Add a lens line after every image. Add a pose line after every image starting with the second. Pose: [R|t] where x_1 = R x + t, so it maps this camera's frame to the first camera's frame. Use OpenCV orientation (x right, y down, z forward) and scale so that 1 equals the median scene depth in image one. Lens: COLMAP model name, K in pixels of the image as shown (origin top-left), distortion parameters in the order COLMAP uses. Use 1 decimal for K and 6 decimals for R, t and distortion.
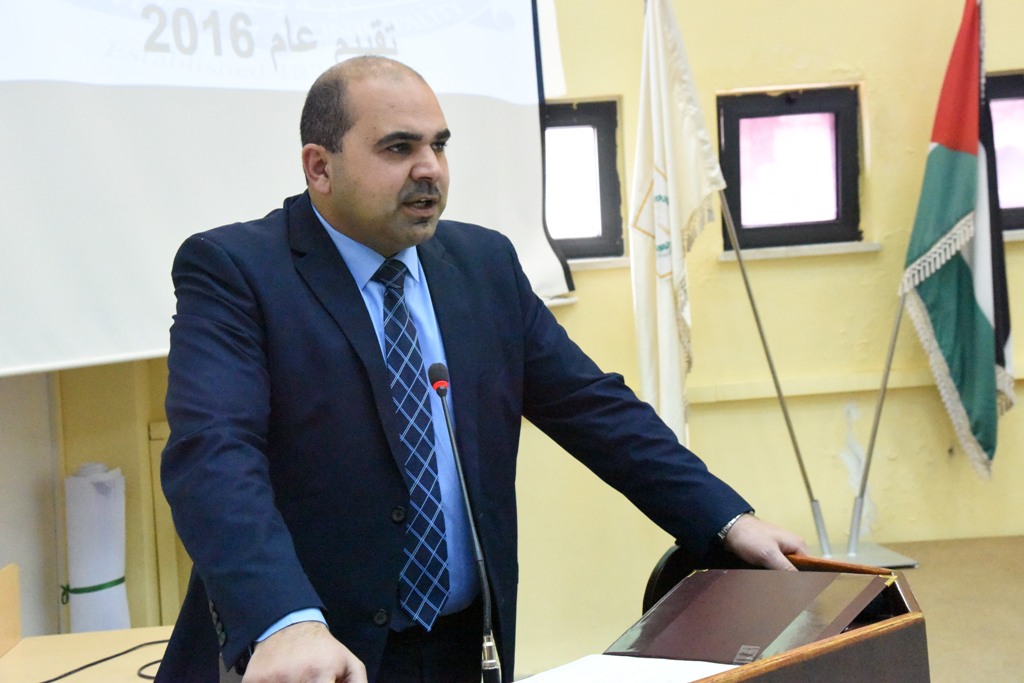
lens RADIAL K [[1452.2, 0, 512.0], [0, 1452.2, 341.5], [0, 0, 1]] dist [0.269158, 0.007584]
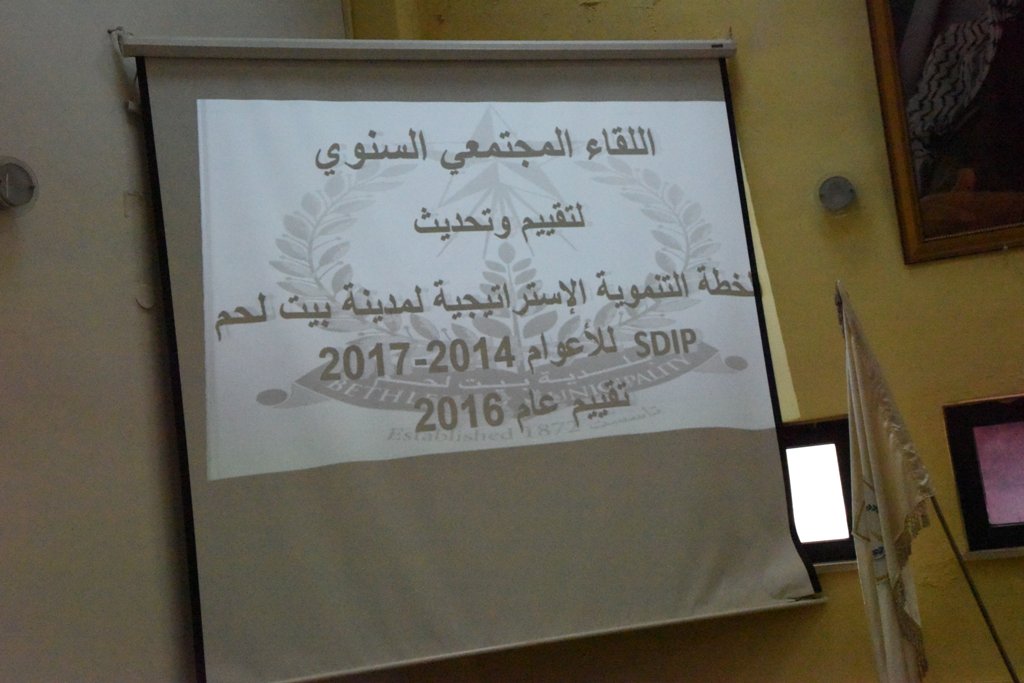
lens RADIAL K [[1452.2, 0, 512.0], [0, 1452.2, 341.5], [0, 0, 1]] dist [0.269158, 0.007584]
pose [[0.908525, -0.107091, -0.403874, 0.345096], [0.032136, 0.981643, -0.188001, -0.020025], [0.416594, 0.157825, 0.895288, -0.157657]]
